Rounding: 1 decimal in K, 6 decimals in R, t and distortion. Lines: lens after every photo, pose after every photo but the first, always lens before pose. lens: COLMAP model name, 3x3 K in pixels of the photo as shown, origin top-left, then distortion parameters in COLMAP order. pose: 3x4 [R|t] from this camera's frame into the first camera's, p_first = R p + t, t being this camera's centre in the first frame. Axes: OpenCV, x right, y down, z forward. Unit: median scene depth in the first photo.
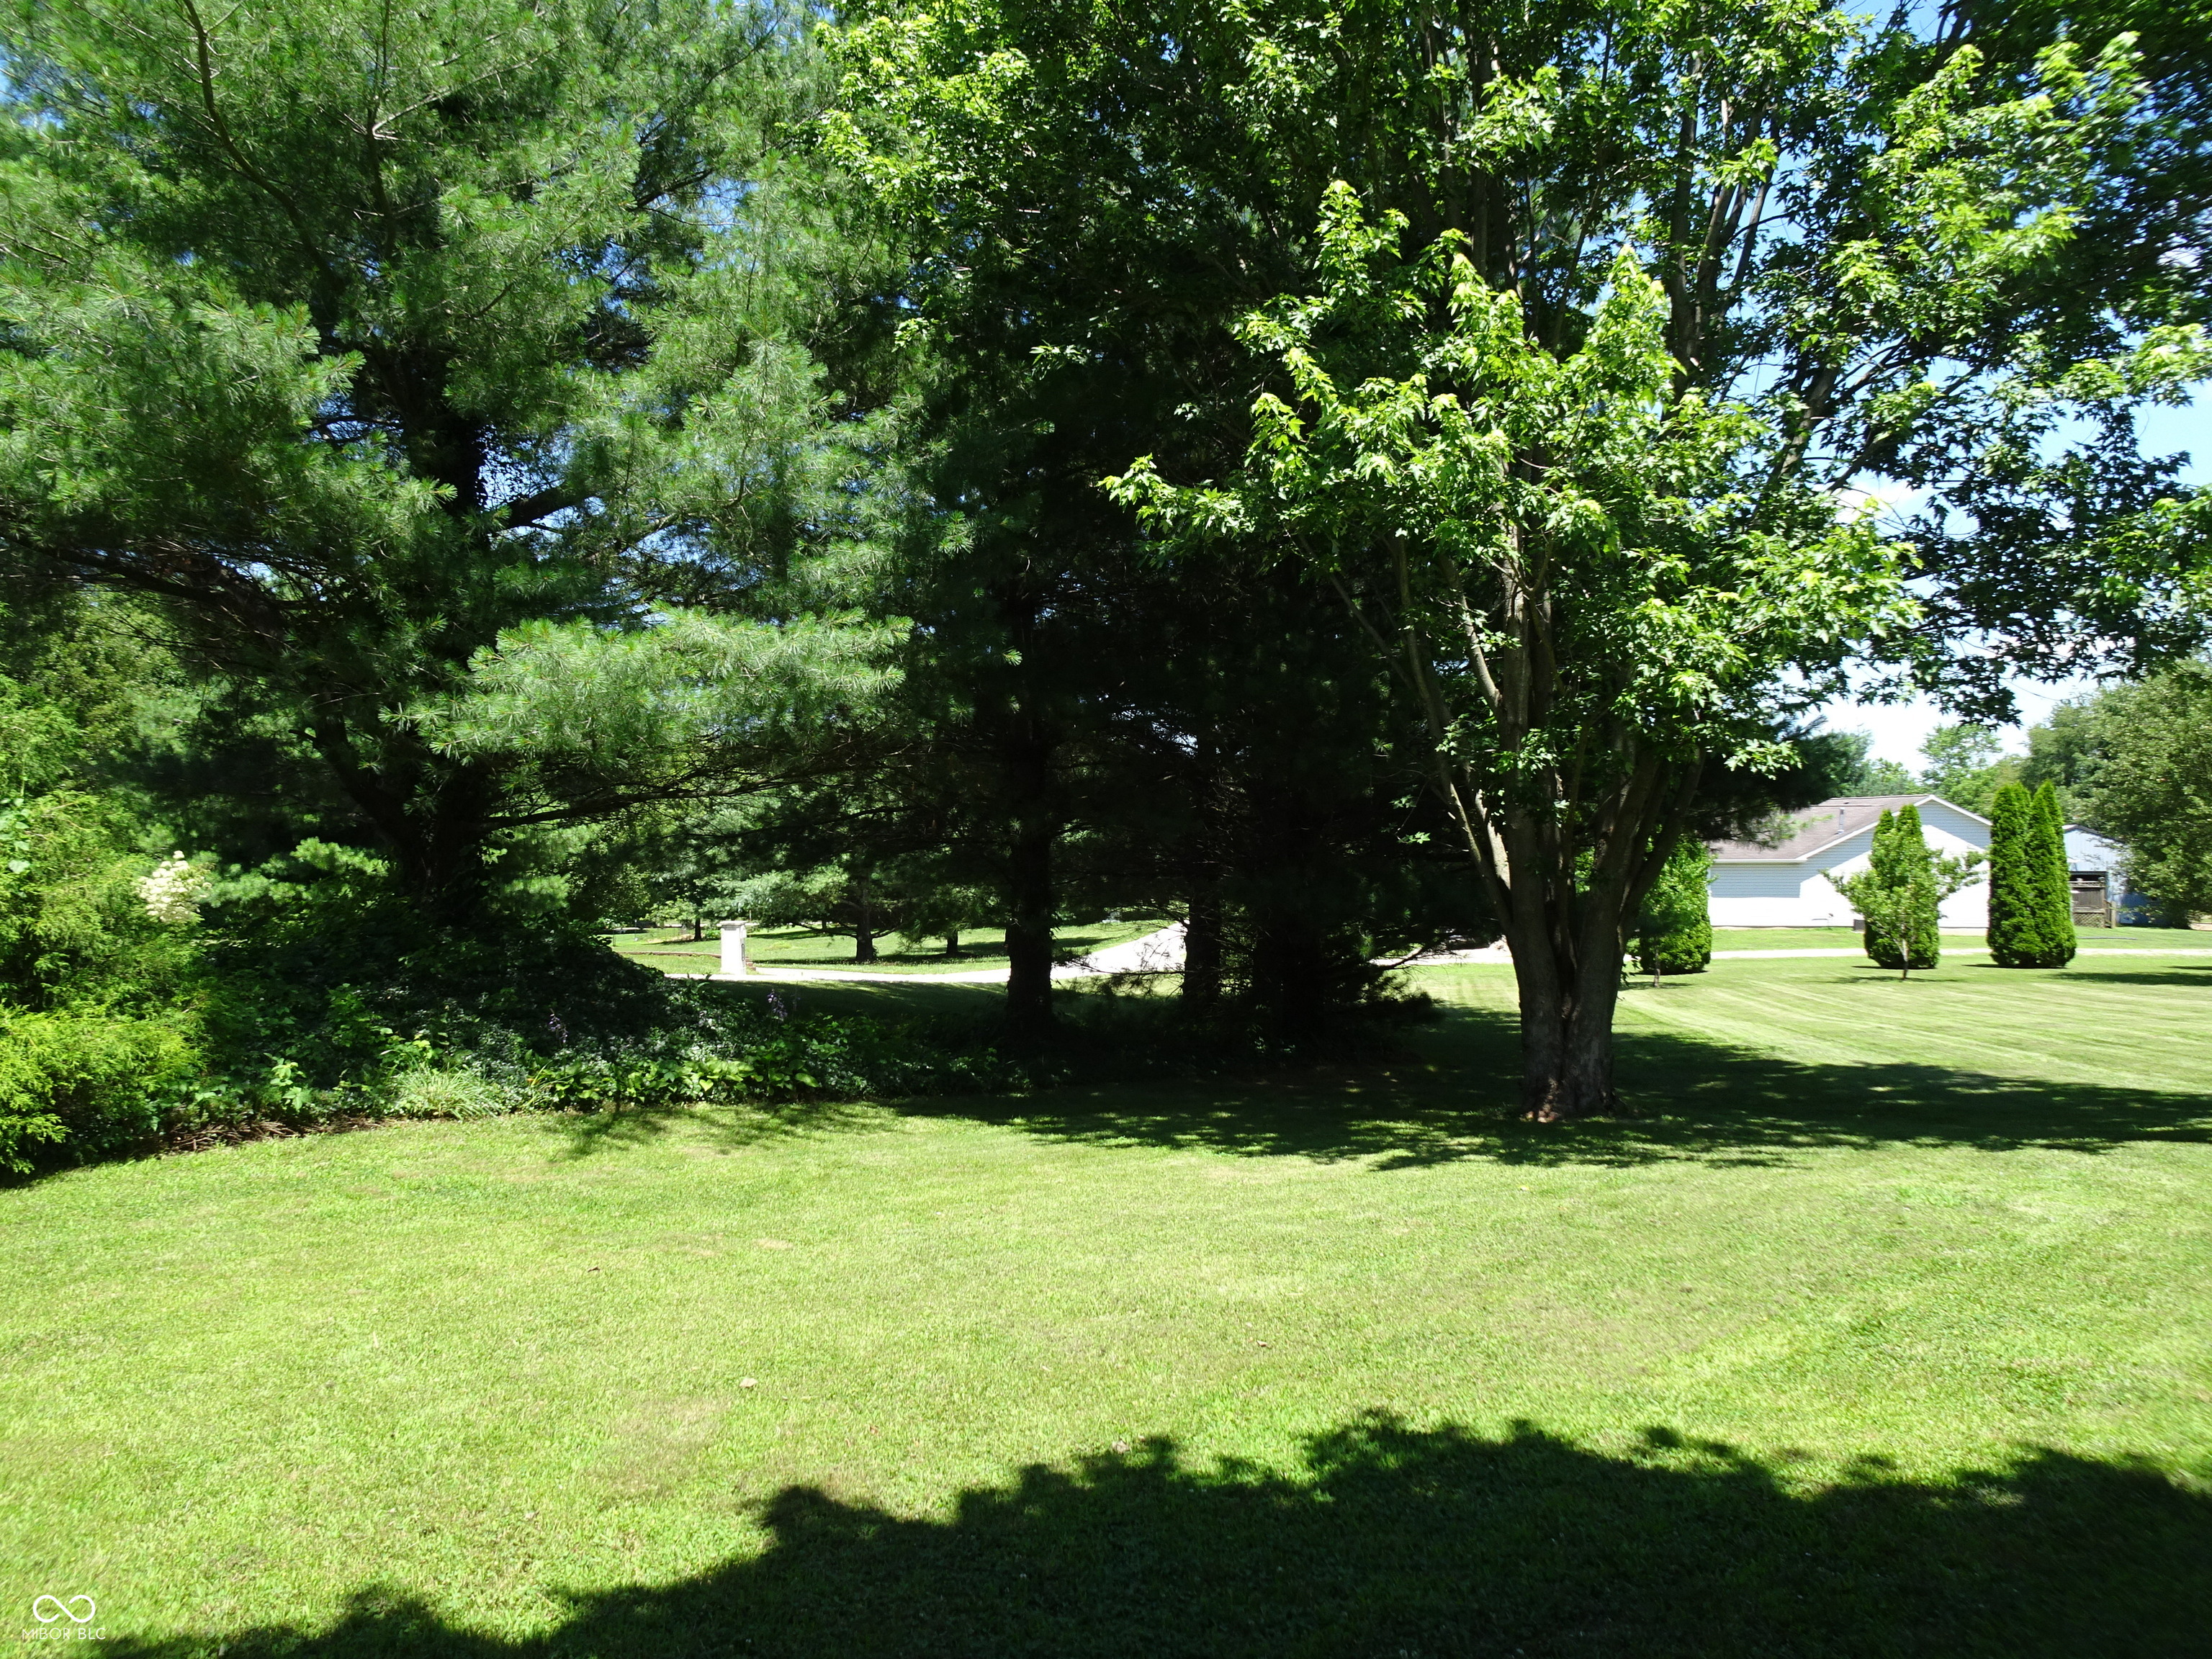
lens RADIAL K [[1576.9, 0, 1100.8], [0, 1576.9, 825.6], [0, 0, 1]] dist [0.007607, -0.001135]
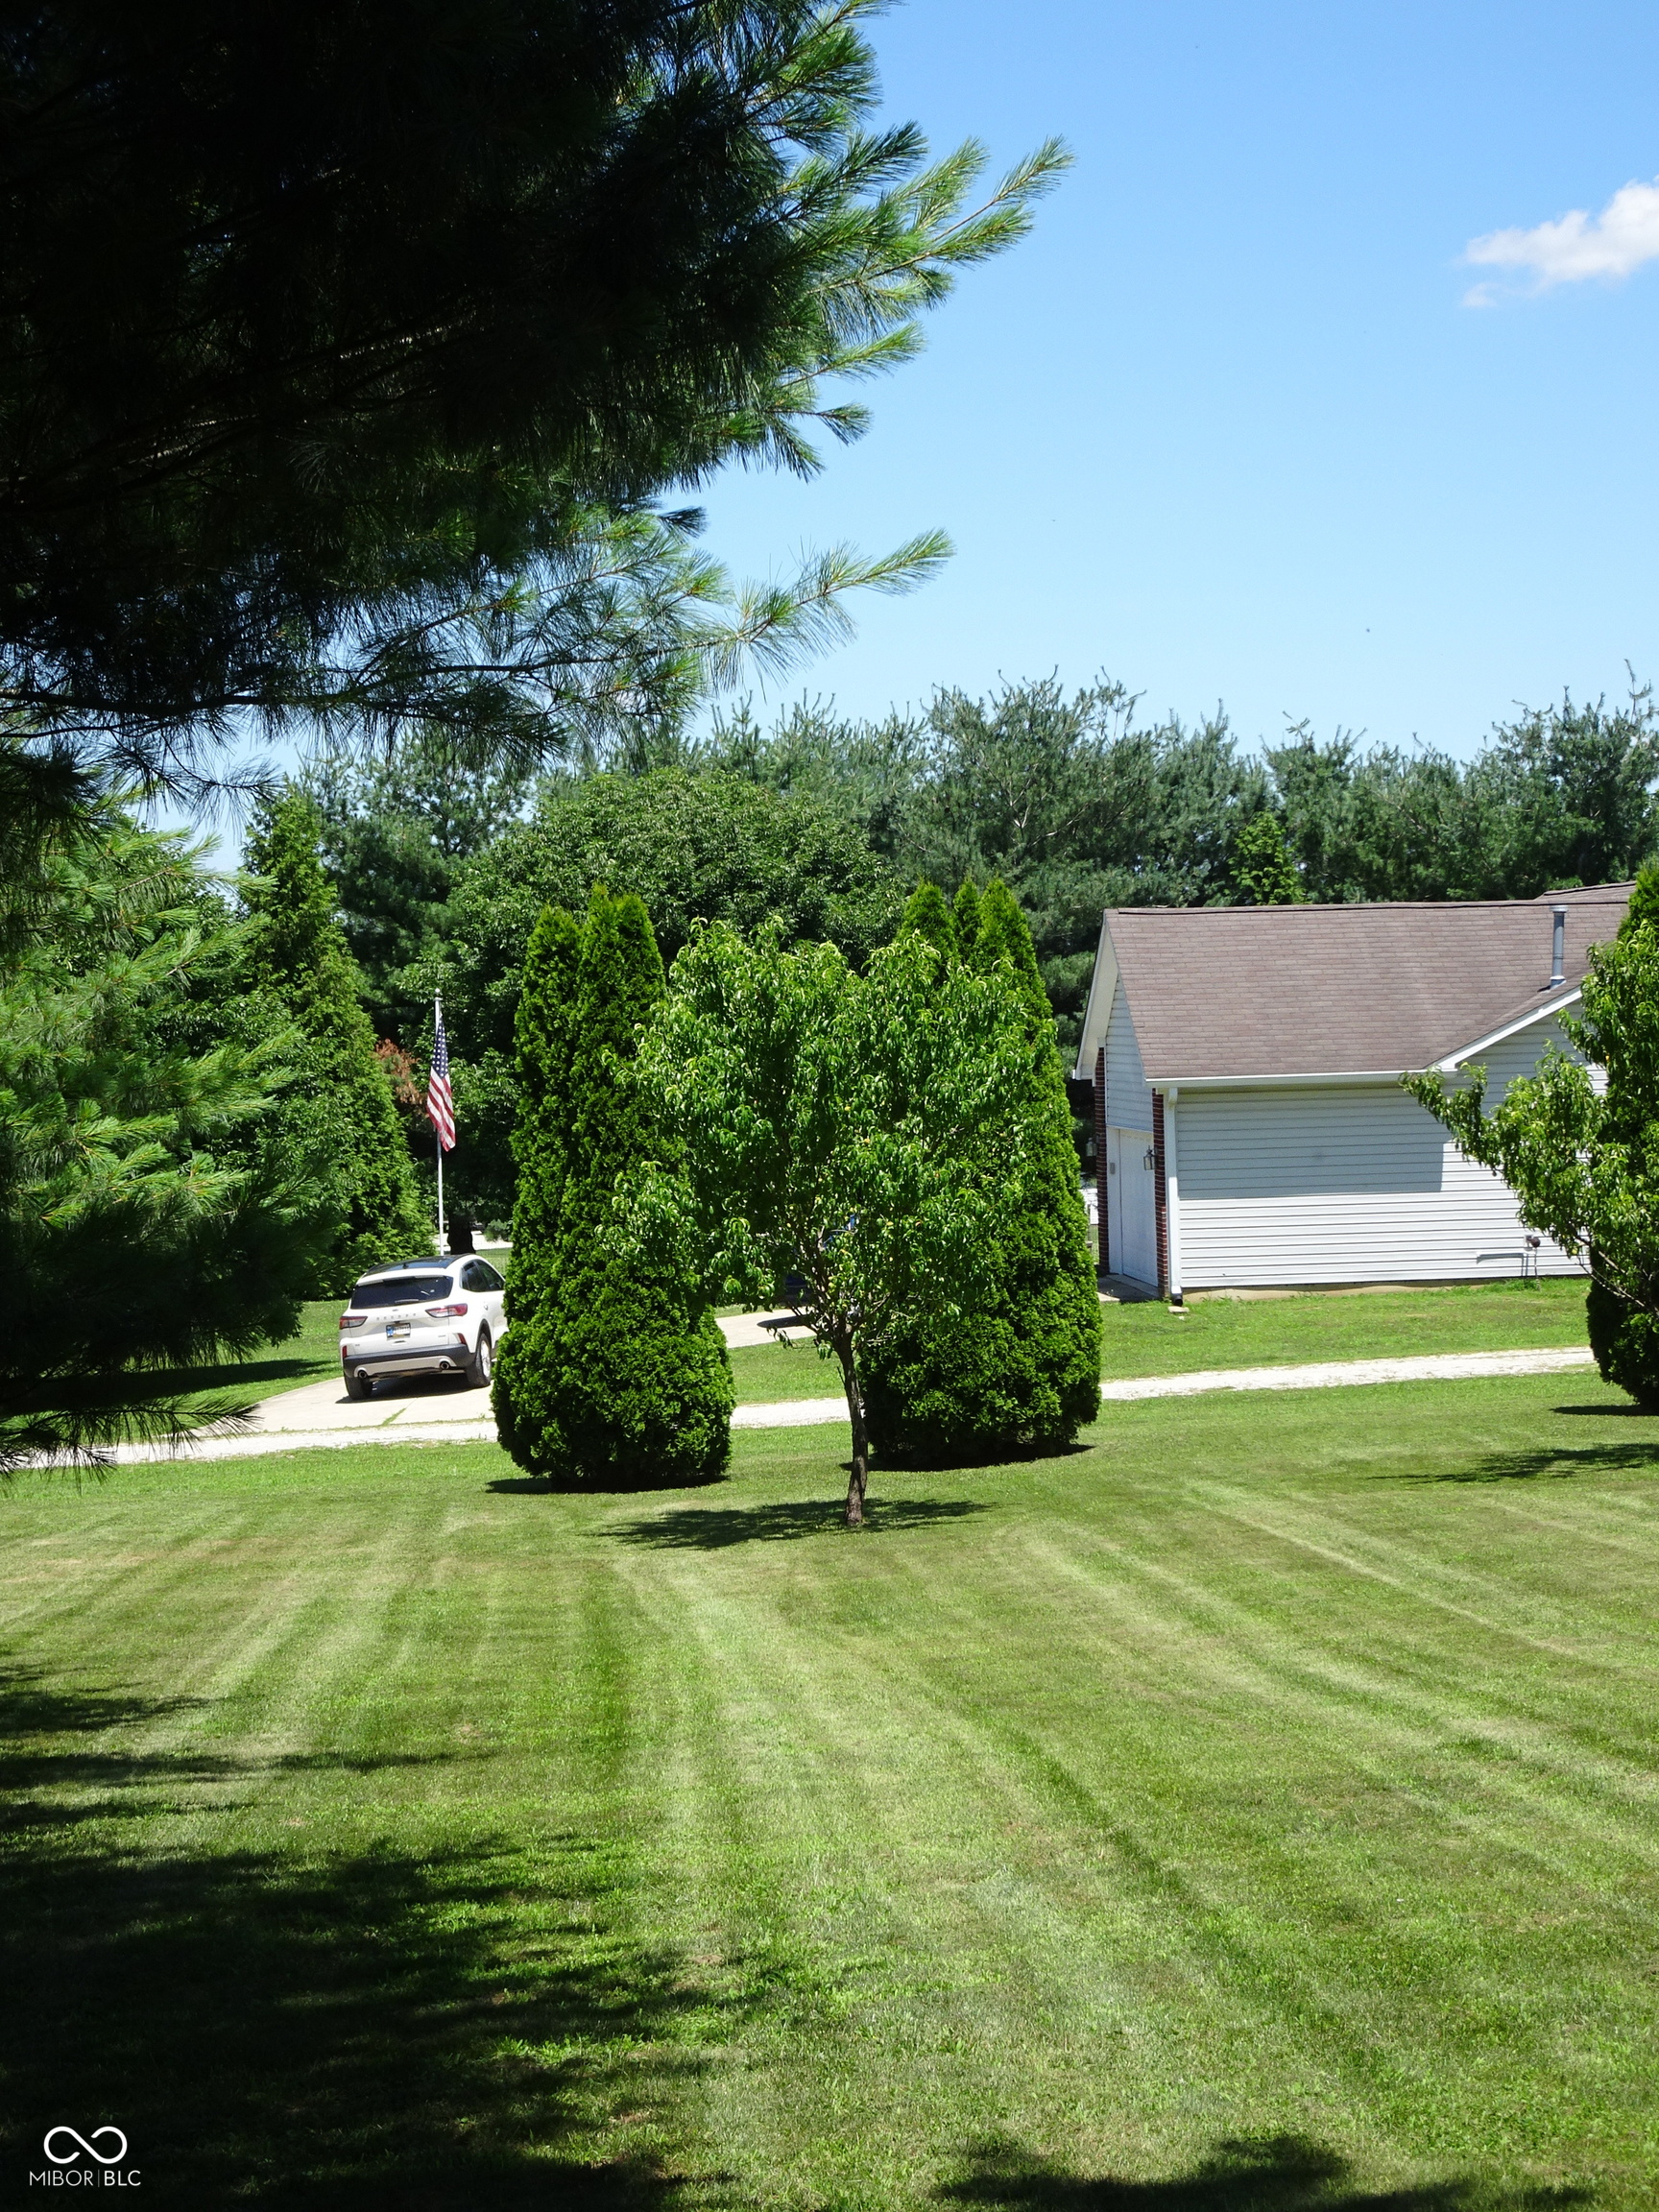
lens RADIAL K [[4304.8, 0, 829.4], [0, 4304.8, 1102.8], [0, 0, 1]] dist [0.043838, 0.000000]
pose [[0.969298, -0.025850, 0.244526, 0.158045], [0.023172, 0.999636, 0.013824, 0.018761], [-0.244795, -0.007734, 0.969544, 0.268034]]
